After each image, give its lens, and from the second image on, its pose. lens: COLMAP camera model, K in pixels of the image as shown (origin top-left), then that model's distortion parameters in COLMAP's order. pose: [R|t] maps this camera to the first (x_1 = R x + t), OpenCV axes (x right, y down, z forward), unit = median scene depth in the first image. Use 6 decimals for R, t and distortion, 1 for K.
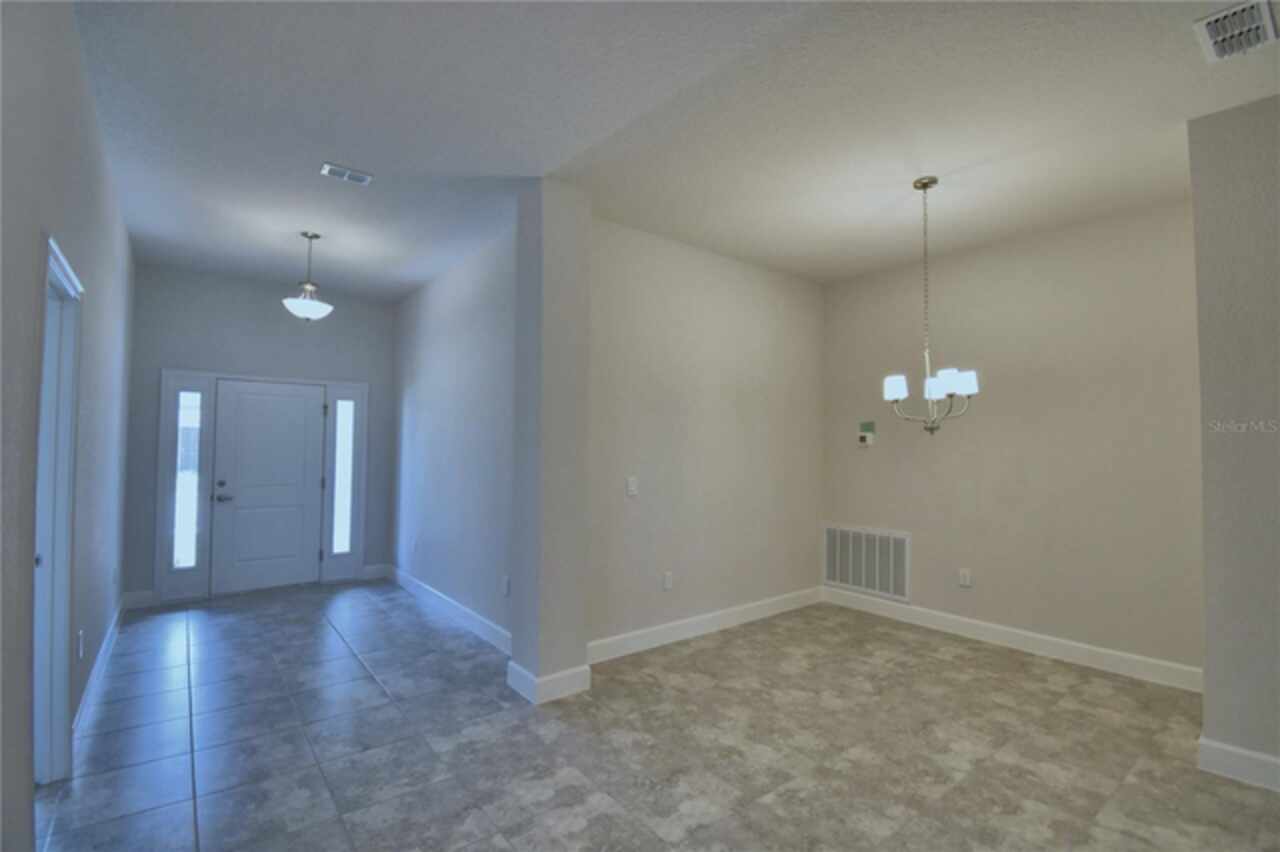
lens RADIAL K [[582.1, 0, 640.0], [0, 582.1, 426.0], [0, 0, 1]] dist [0.037029, -0.030894]
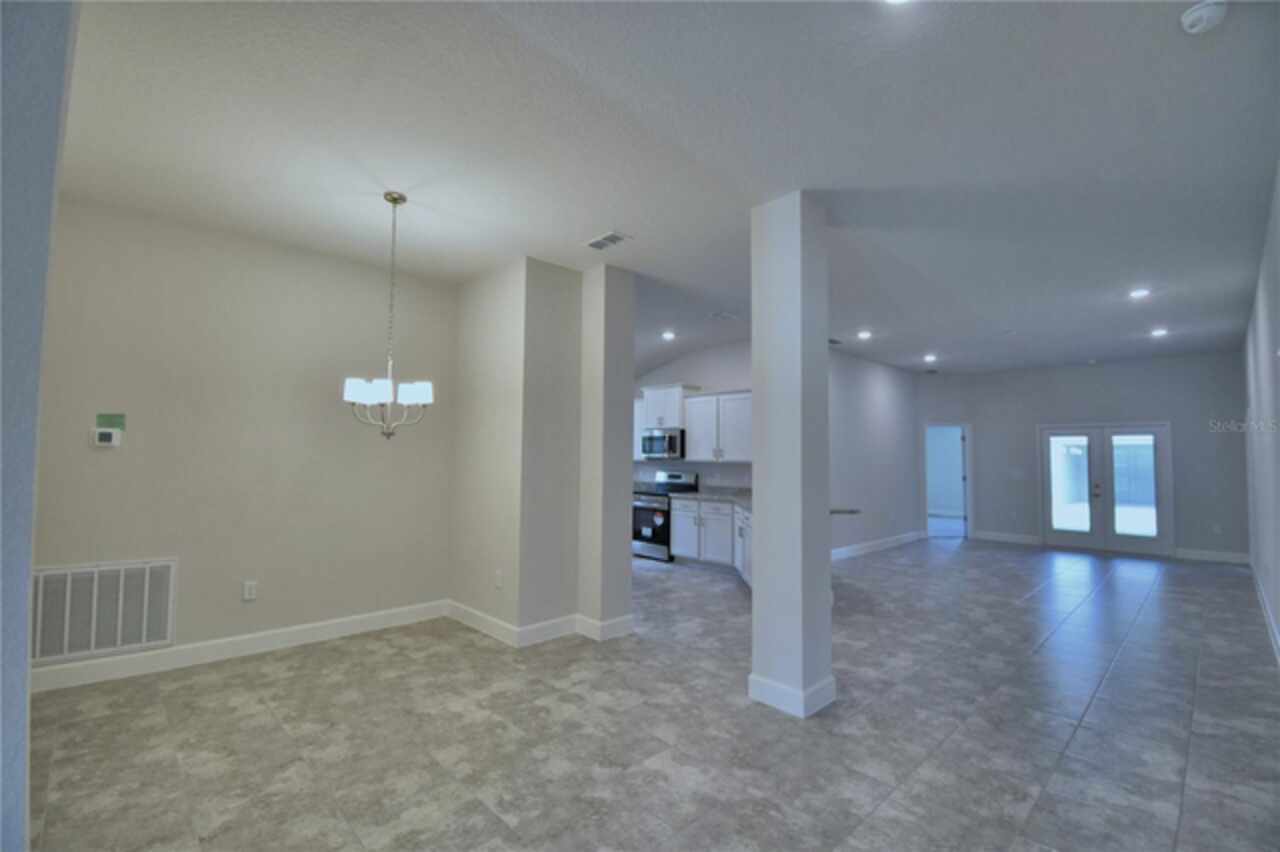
lens RADIAL K [[560.6, 0, 640.0], [0, 560.6, 426.0], [0, 0, 1]] dist [0.014391, -0.021257]
pose [[-0.093452, 0.044937, 0.994609, -0.508742], [-0.044654, 0.997786, -0.049276, 0.018860], [-0.994622, -0.049018, -0.091239, 0.618712]]
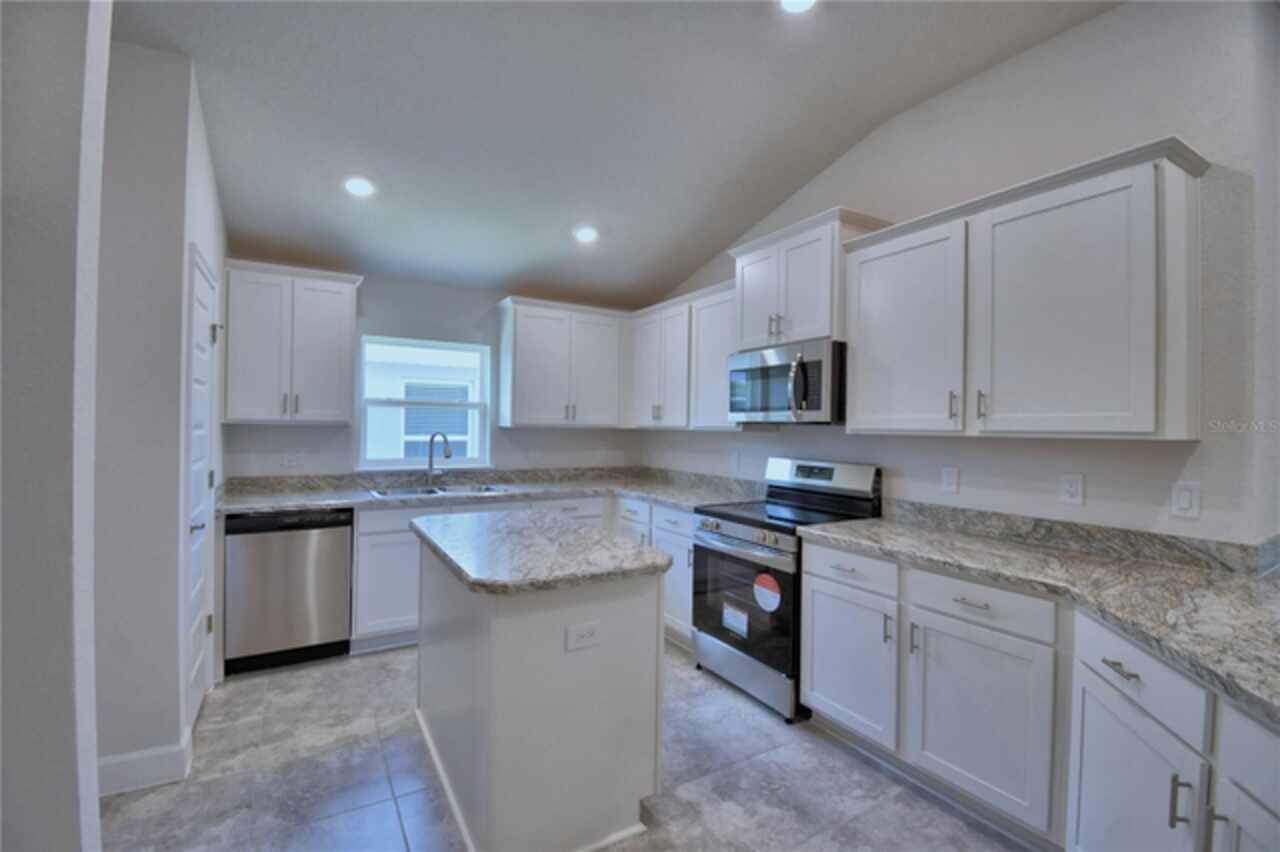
lens RADIAL K [[560.6, 0, 640.0], [0, 560.6, 426.0], [0, 0, 1]] dist [0.014391, -0.021257]
pose [[0.138605, -0.000613, 0.990348, 0.864578], [-0.048301, 0.998806, 0.007379, 0.039999], [-0.989169, -0.048858, 0.138409, 0.409814]]
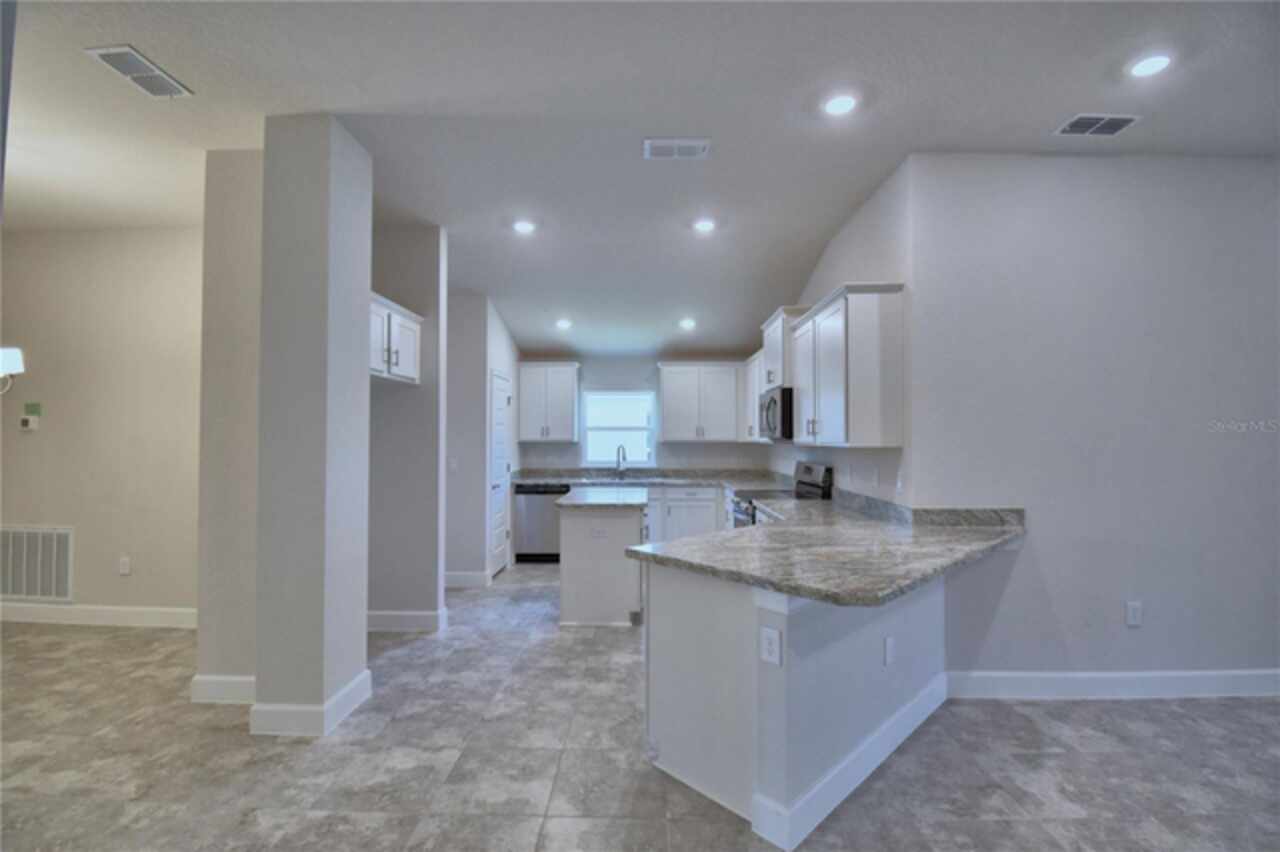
lens RADIAL K [[560.6, 0, 640.0], [0, 560.6, 426.0], [0, 0, 1]] dist [0.014391, -0.021257]
pose [[0.642485, 0.010887, 0.766221, 0.498779], [-0.023458, 0.999710, 0.005465, 0.001889], [-0.765939, -0.021486, 0.642554, -0.307332]]
